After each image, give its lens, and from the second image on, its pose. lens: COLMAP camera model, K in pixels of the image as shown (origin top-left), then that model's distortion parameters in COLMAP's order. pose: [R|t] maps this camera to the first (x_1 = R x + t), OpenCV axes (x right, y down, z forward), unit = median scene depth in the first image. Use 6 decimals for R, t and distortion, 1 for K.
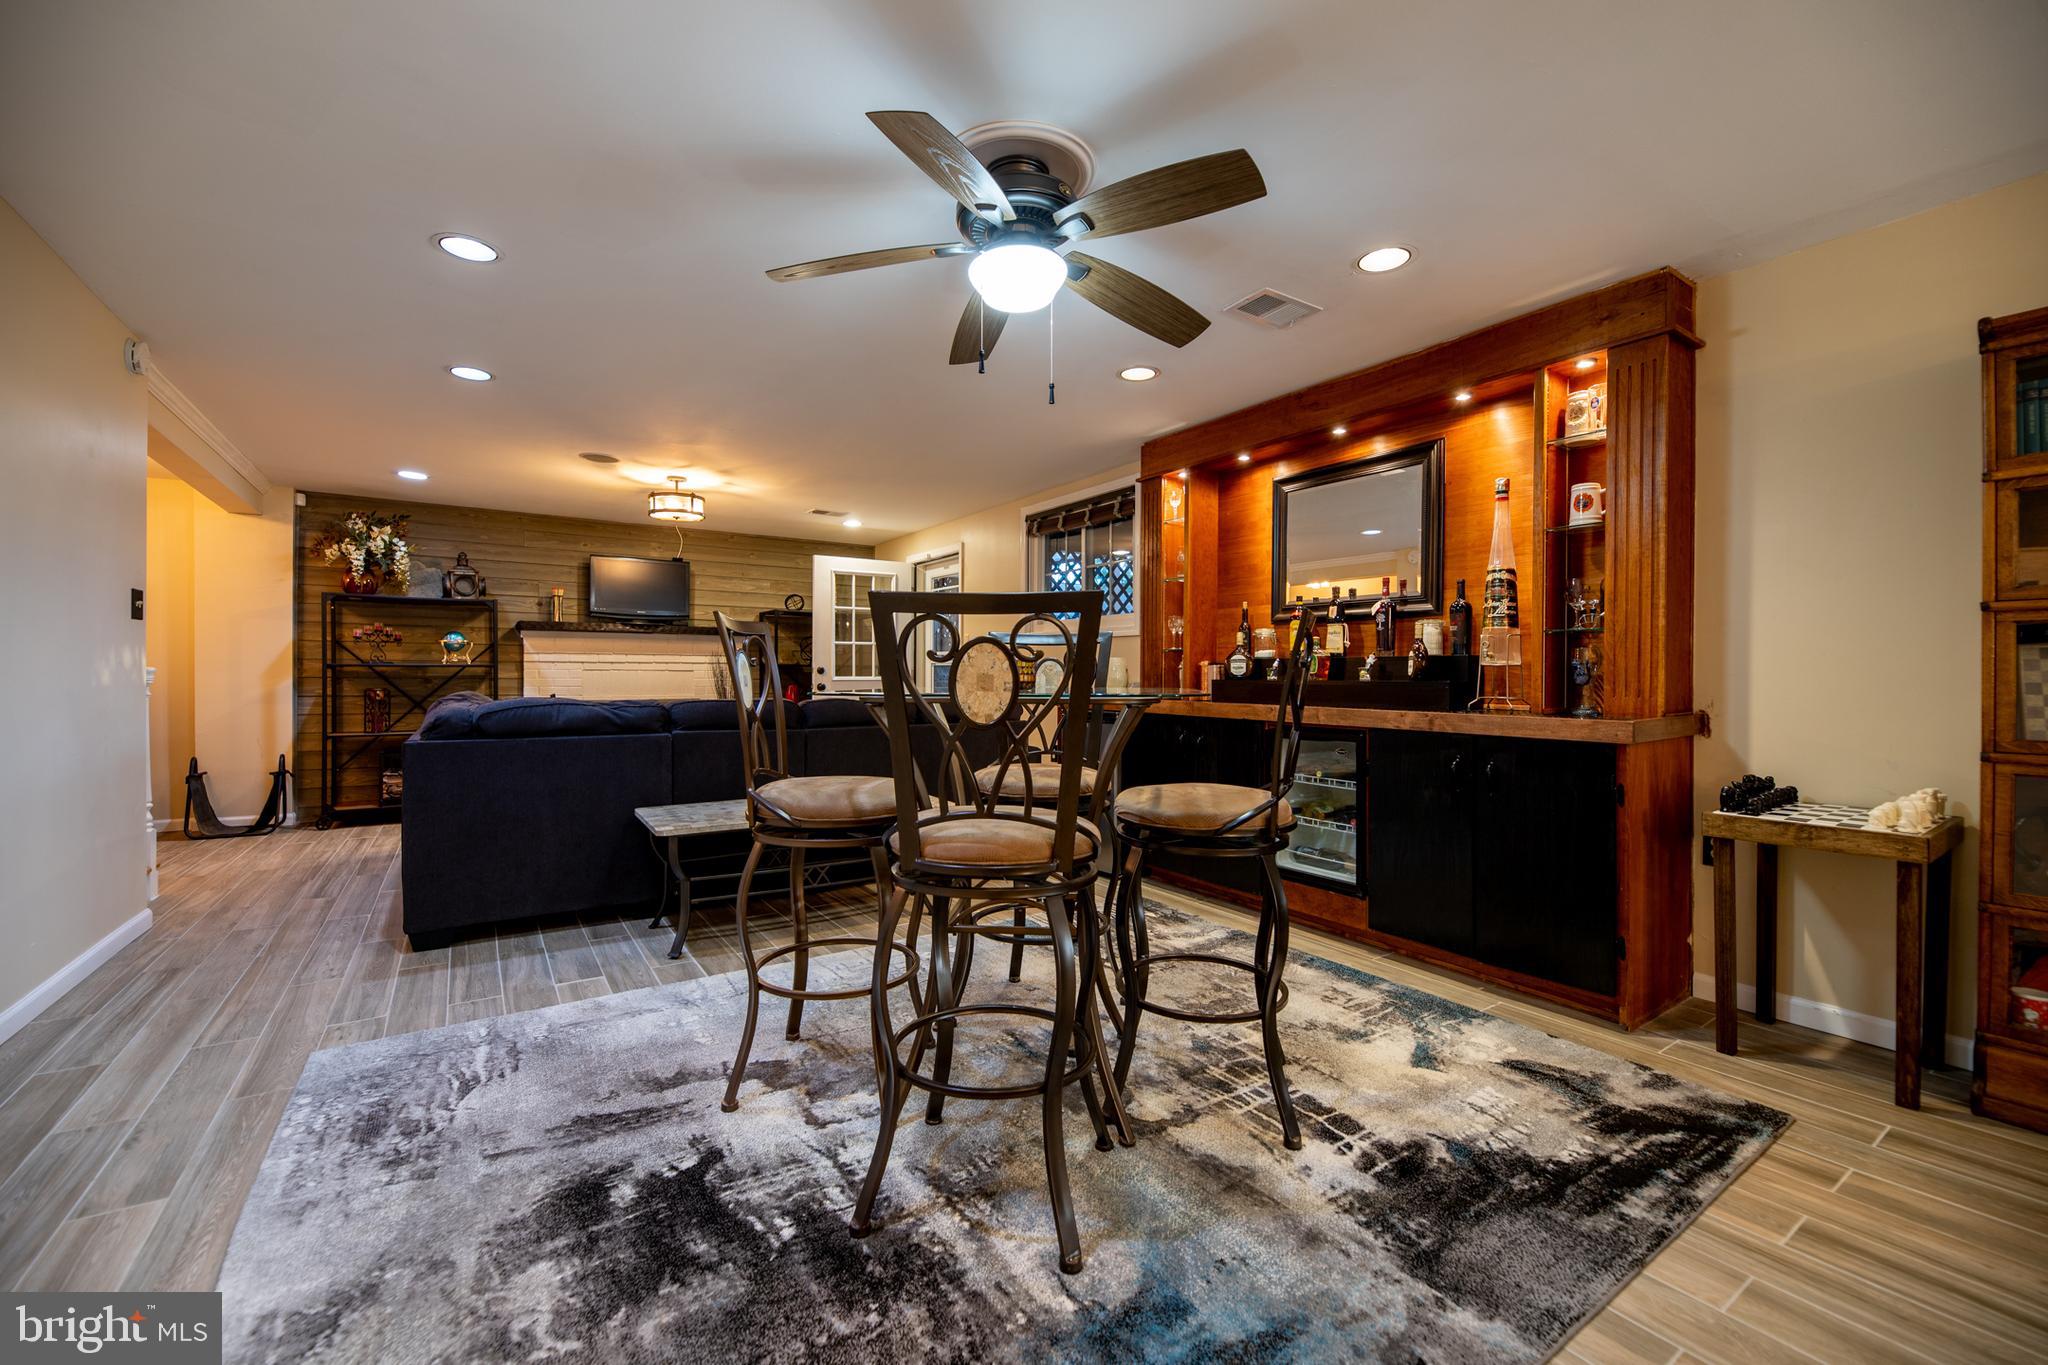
lens RADIAL K [[826.9, 0, 1021.2], [0, 826.9, 680.1], [0, 0, 1]] dist [-0.000137, -0.000592]
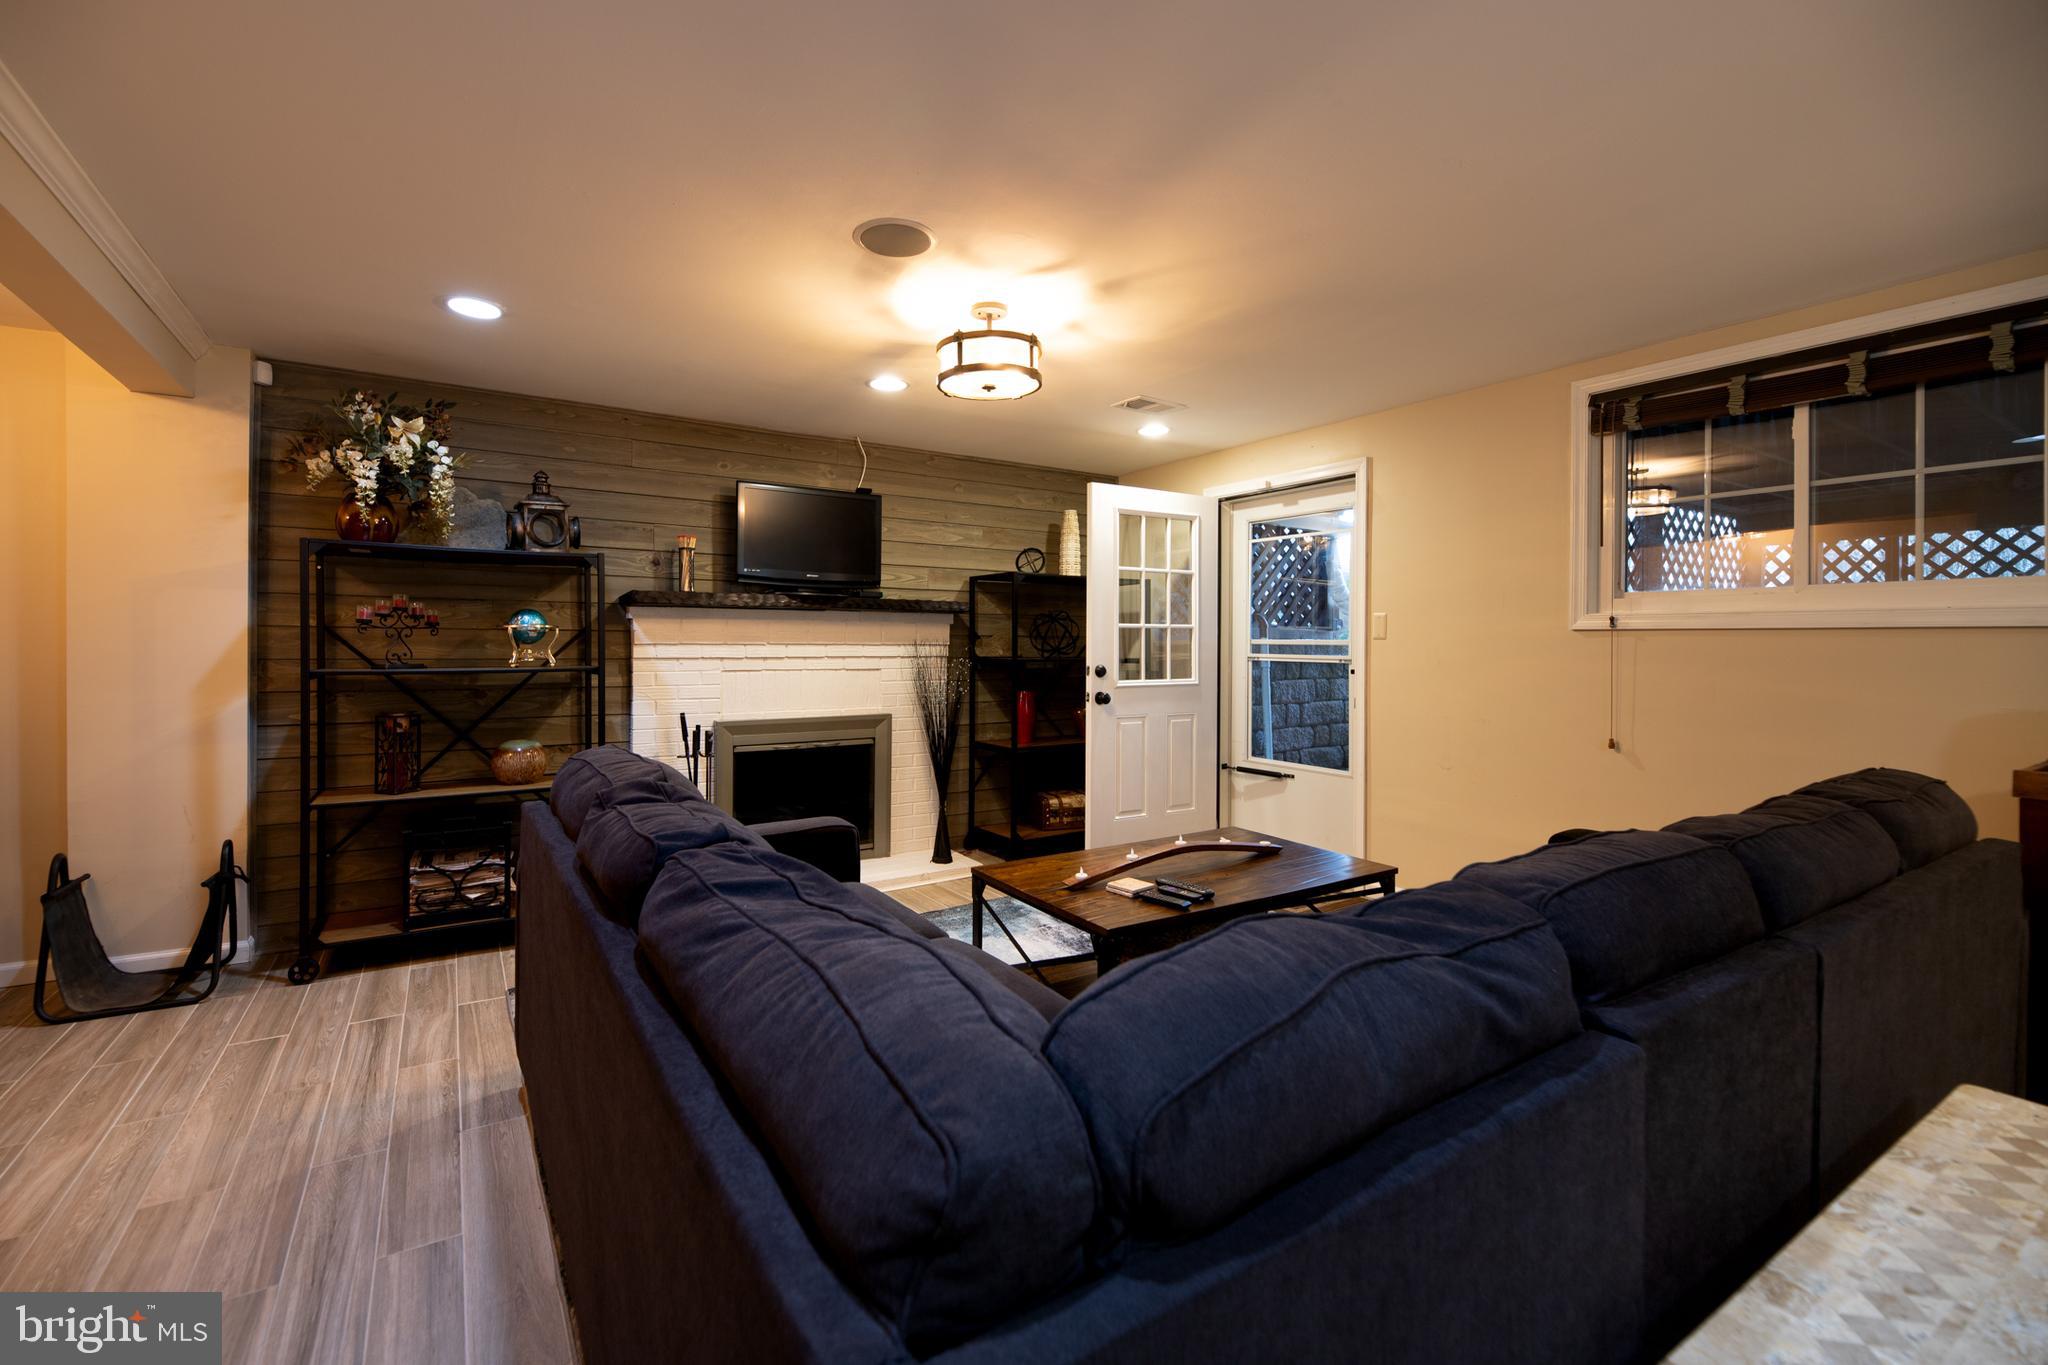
lens RADIAL K [[885.9, 0, 1022.9], [0, 885.9, 650.7], [0, 0, 1]] dist [-0.003023, -0.000420]
pose [[0.999842, 0.000865, -0.017760, -0.340733], [-0.000876, 0.999999, -0.000643, -0.030820], [0.017760, 0.000658, 0.999842, 0.403613]]
